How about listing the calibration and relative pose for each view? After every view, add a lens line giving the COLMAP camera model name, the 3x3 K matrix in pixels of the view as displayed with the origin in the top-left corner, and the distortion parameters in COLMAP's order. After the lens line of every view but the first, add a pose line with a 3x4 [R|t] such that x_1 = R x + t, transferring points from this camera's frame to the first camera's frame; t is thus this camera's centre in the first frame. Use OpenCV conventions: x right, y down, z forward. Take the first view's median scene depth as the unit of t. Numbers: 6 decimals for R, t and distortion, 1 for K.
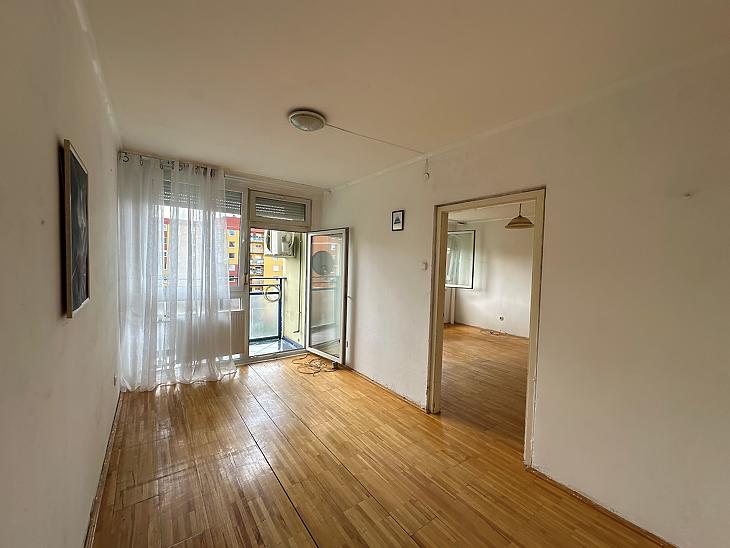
lens RADIAL K [[292.5, 0, 365.0], [0, 292.5, 274.0], [0, 0, 1]] dist [0.000509, 0.000353]
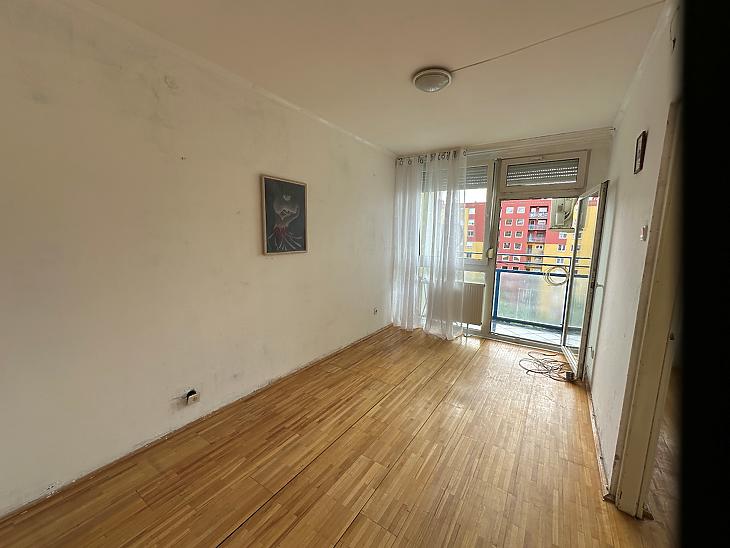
lens RADIAL K [[292.5, 0, 365.0], [0, 292.5, 274.0], [0, 0, 1]] dist [0.000509, 0.000353]
pose [[0.347684, 0.105279, -0.931682, 0.443946], [-0.046093, 0.994394, 0.095165, 0.012817], [0.936478, 0.009857, 0.350588, 0.305991]]
